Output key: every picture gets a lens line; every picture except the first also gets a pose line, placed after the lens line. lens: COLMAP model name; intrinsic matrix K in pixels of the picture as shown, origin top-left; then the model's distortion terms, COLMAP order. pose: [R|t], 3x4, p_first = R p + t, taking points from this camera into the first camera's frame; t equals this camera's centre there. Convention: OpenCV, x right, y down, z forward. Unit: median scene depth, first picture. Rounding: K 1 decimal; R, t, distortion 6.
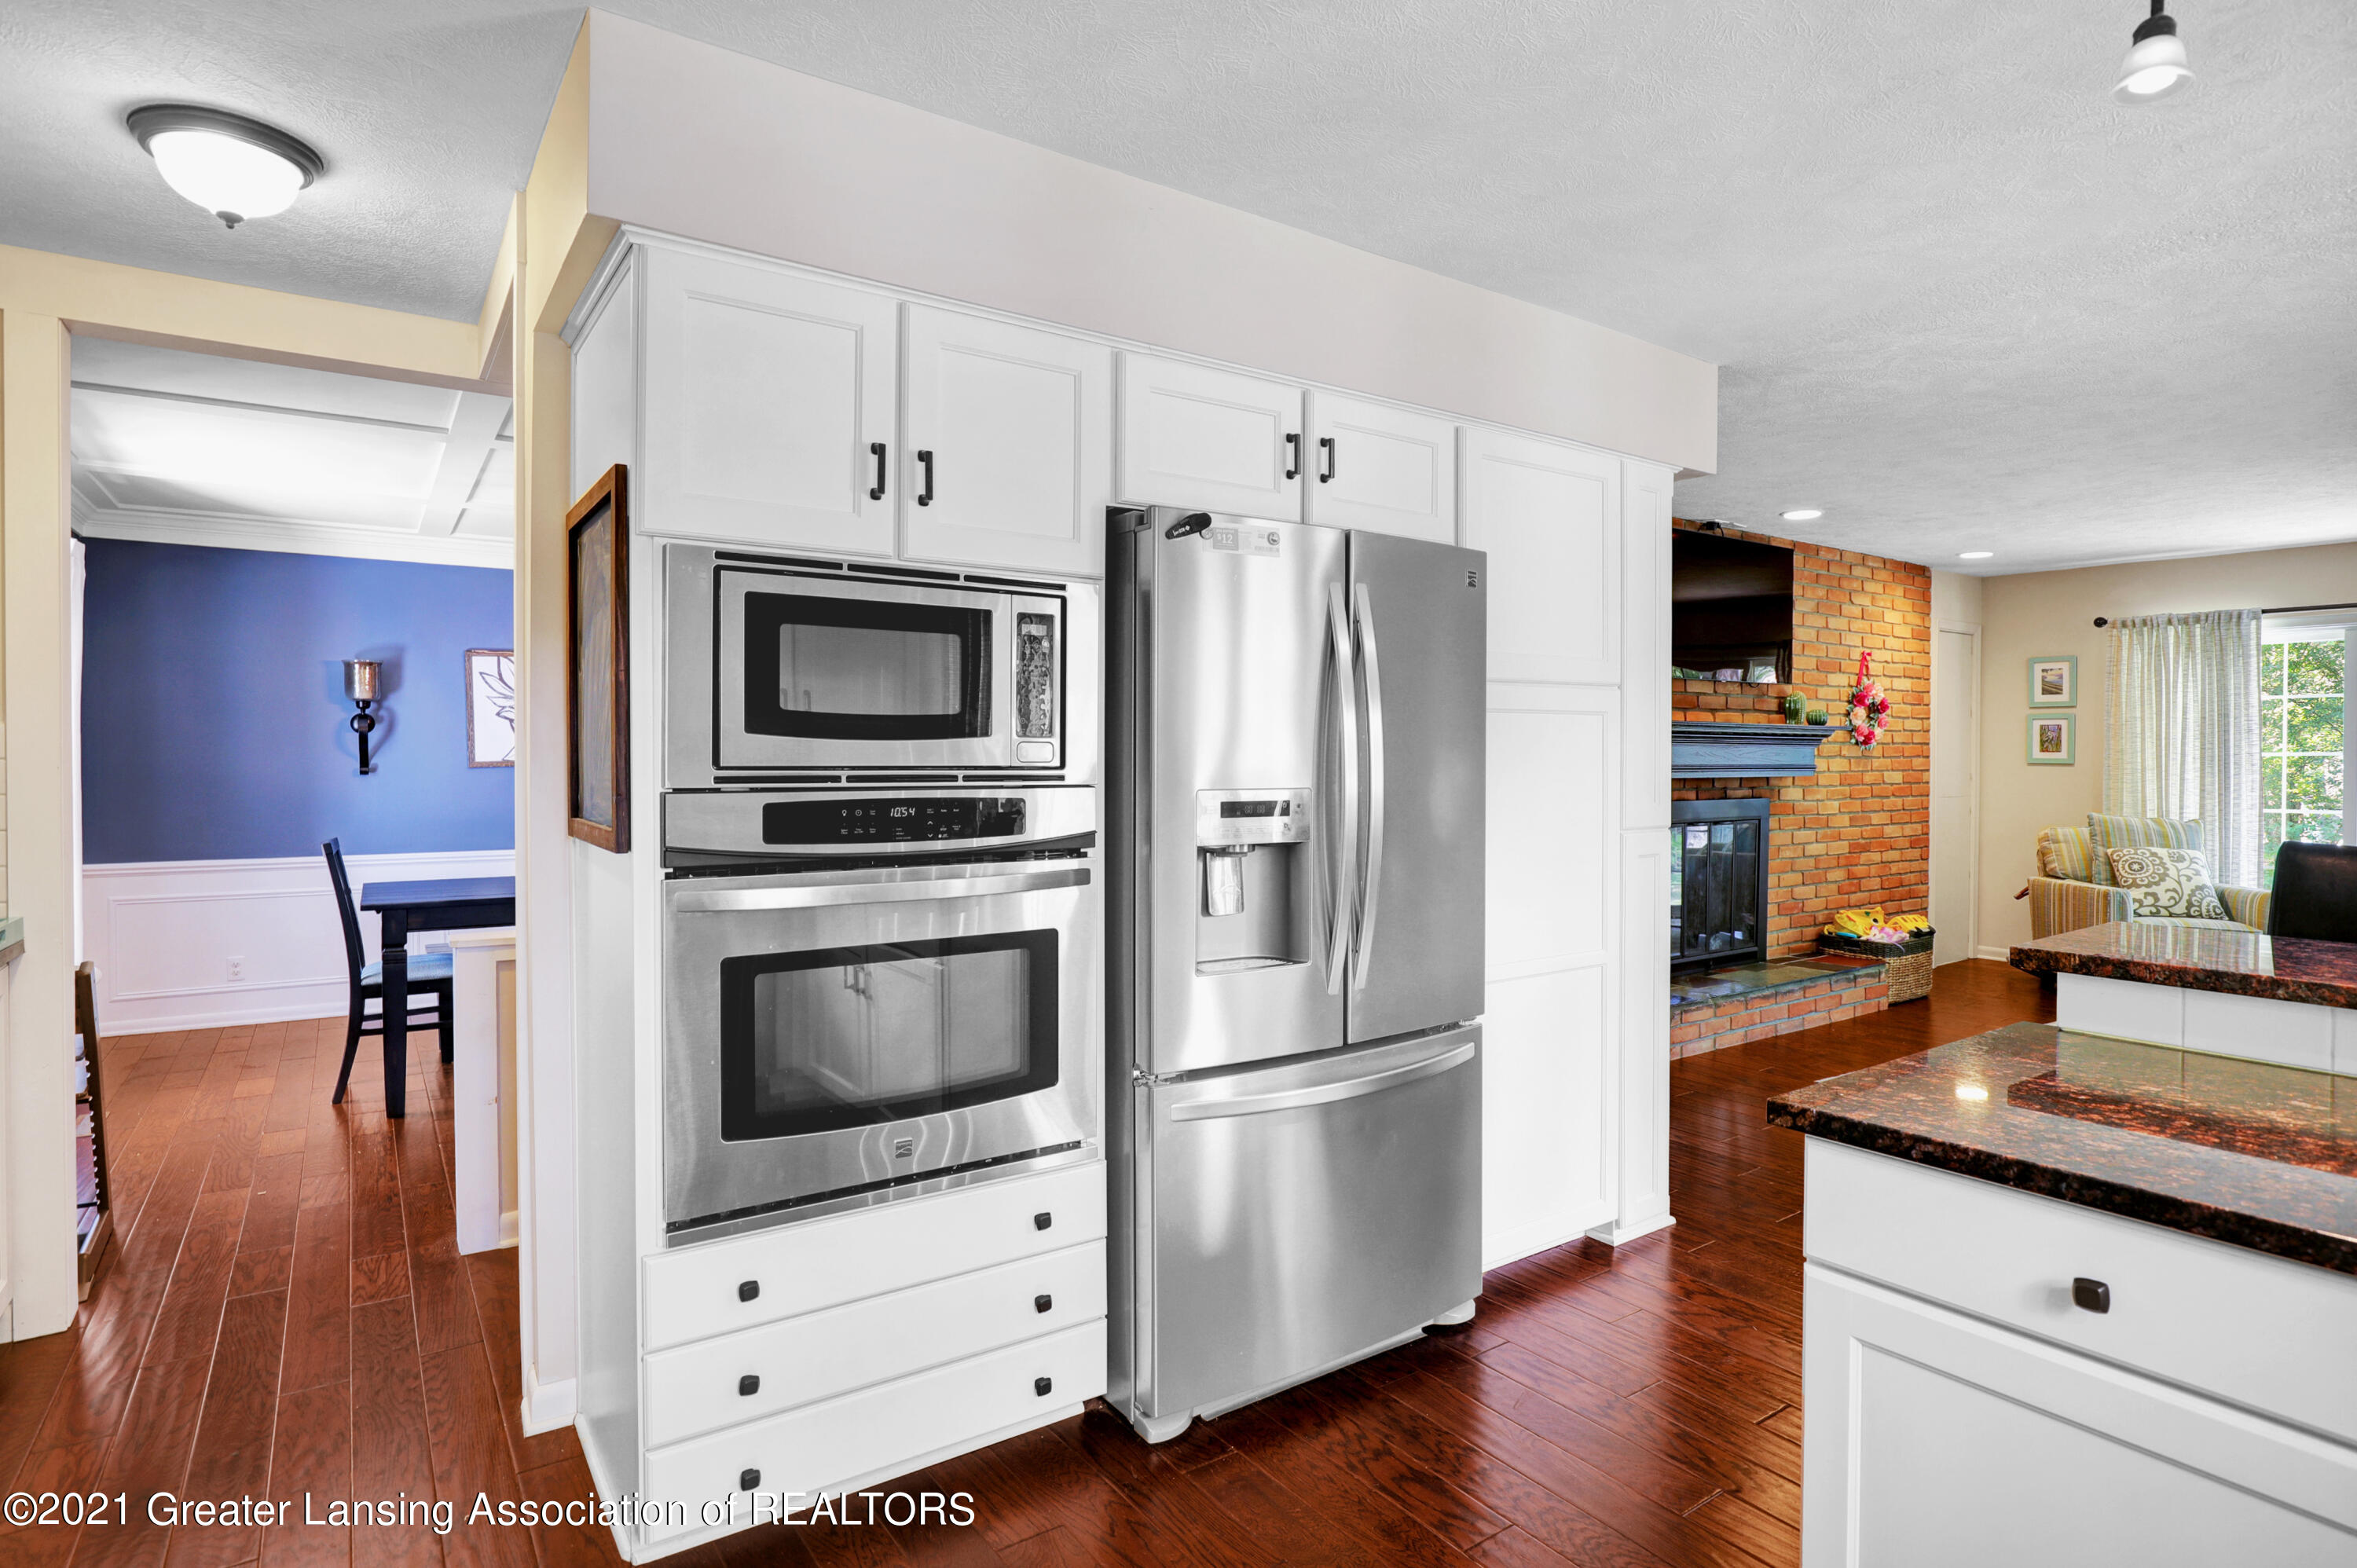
lens RADIAL K [[1223.1, 0, 1185.5], [0, 1223.1, 771.4], [0, 0, 1]] dist [-0.020975, 0.000428]
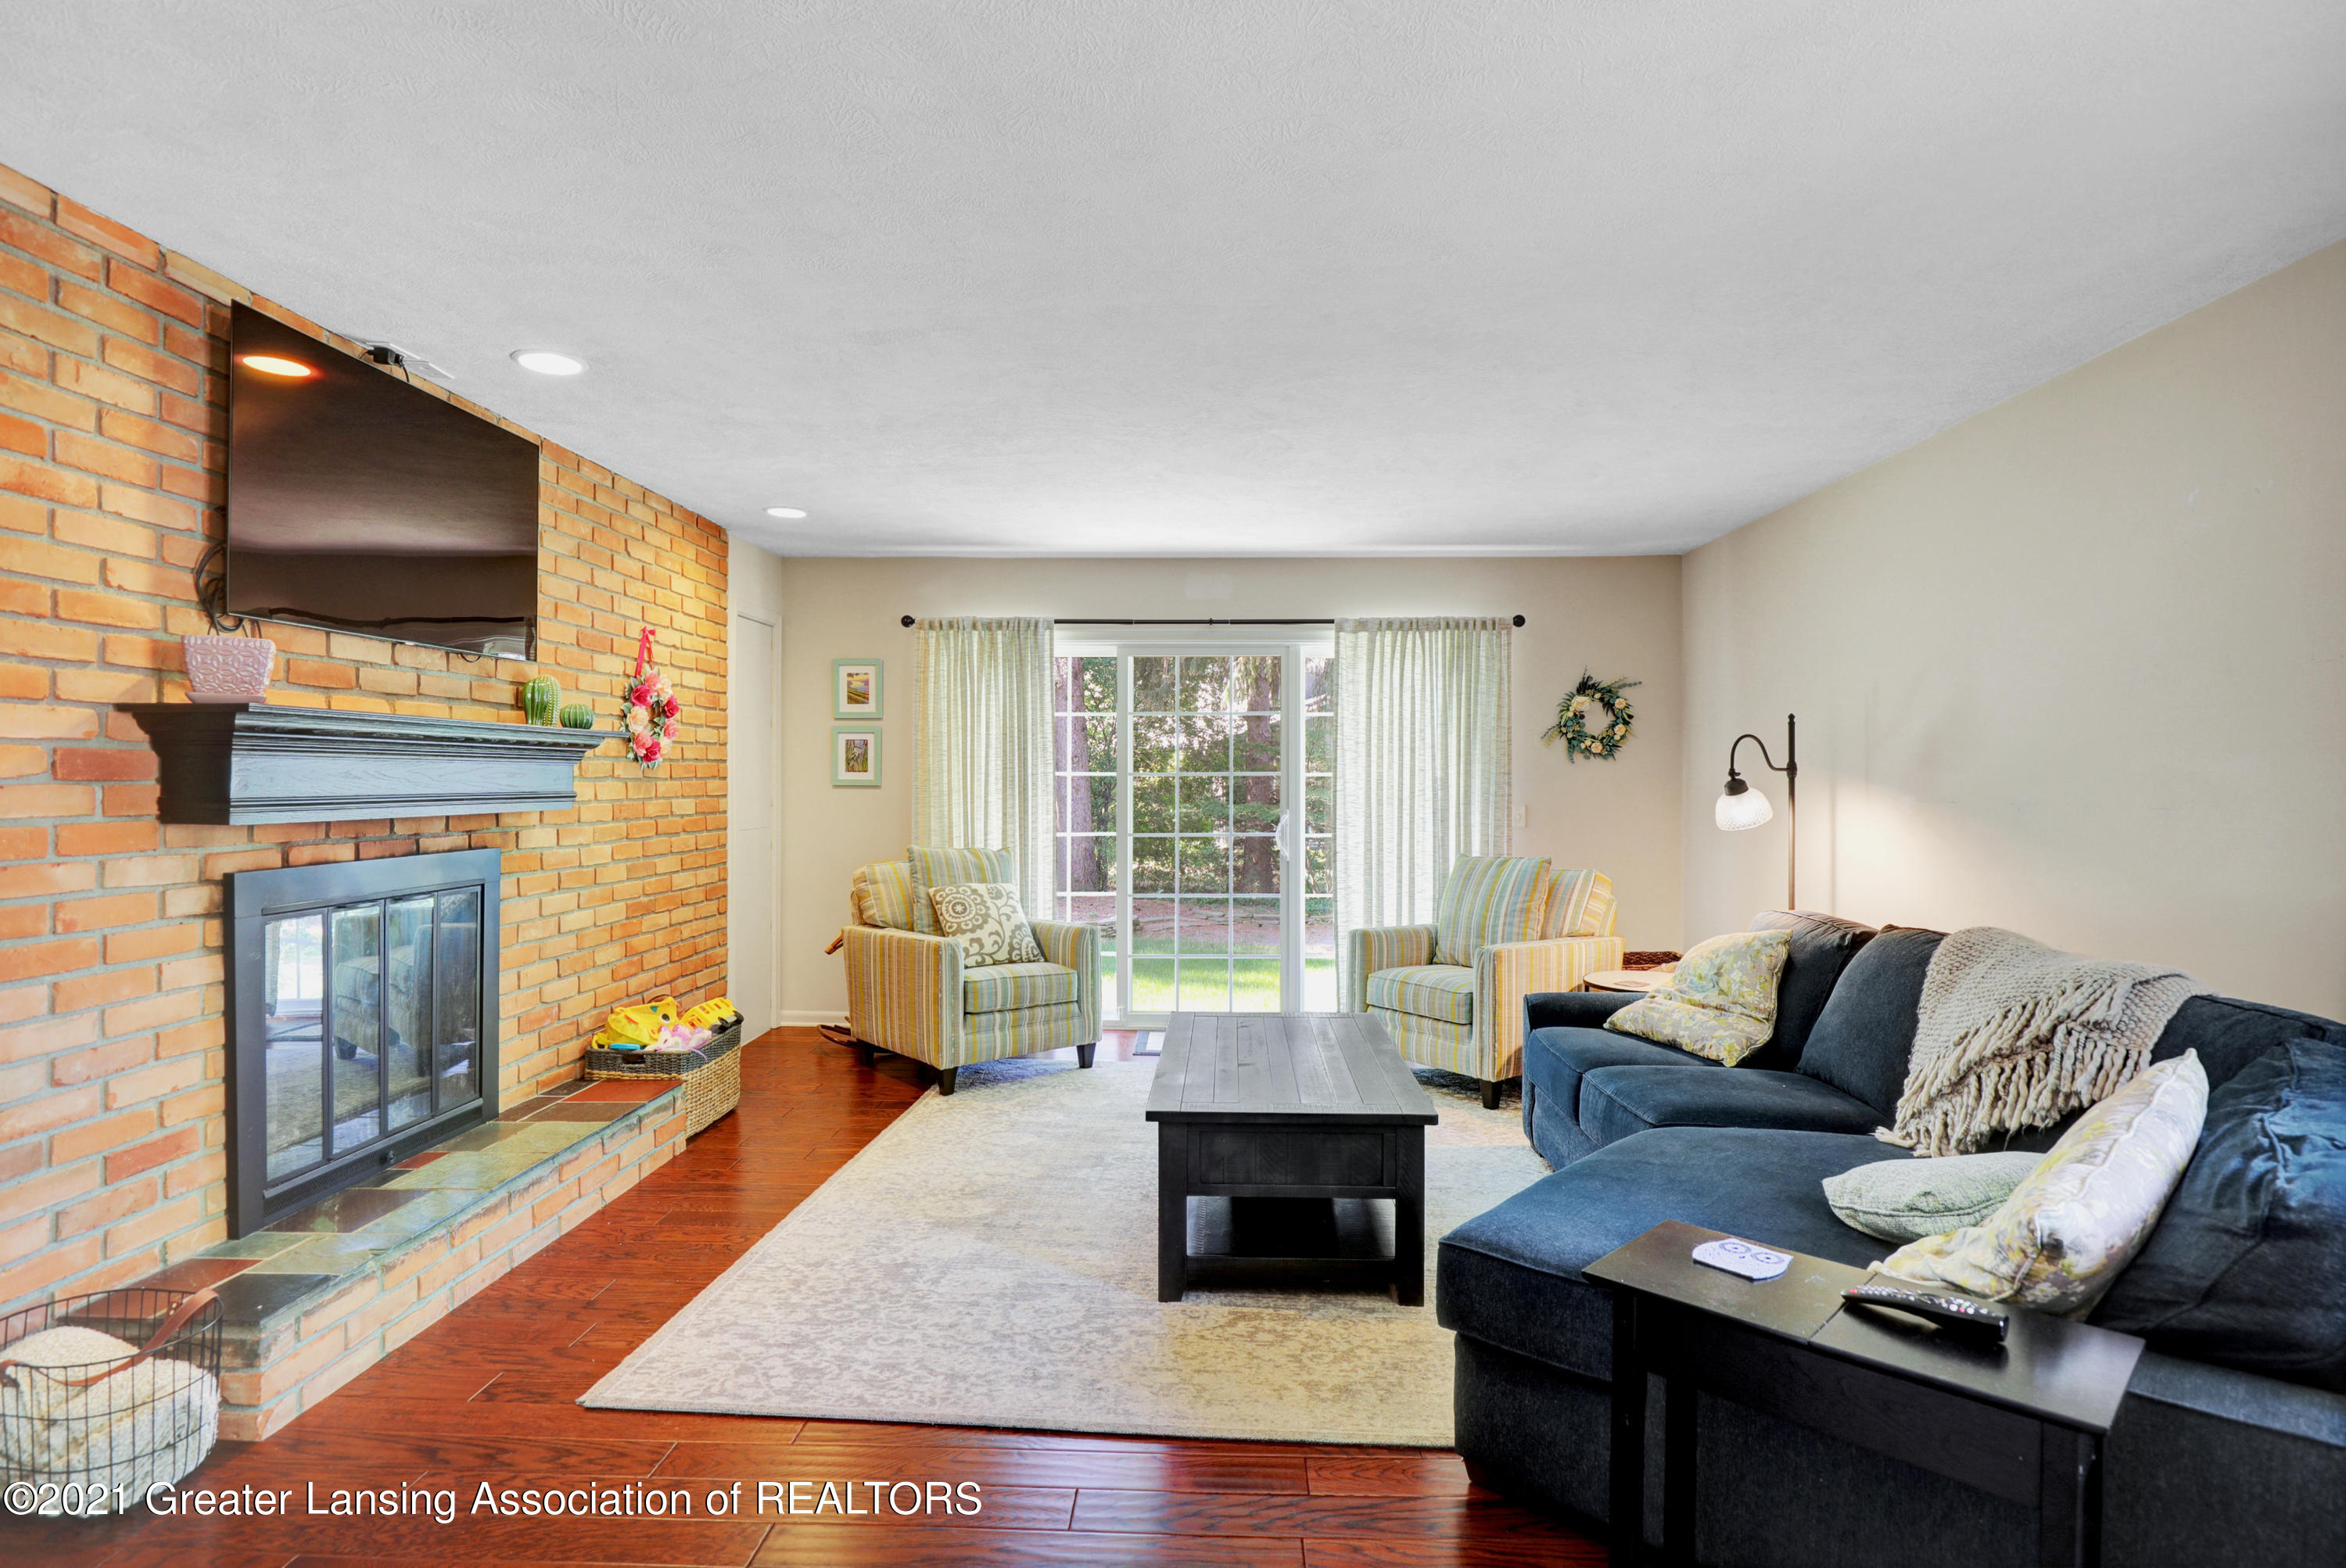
lens RADIAL K [[1217.5, 0, 1179.9], [0, 1217.5, 771.4], [0, 0, 1]] dist [-0.020975, 0.000428]
pose [[0.594905, 0.001306, 0.803795, 0.187848], [0.012544, 0.999862, -0.010909, -0.004789], [-0.803698, 0.016572, 0.594806, 0.351956]]
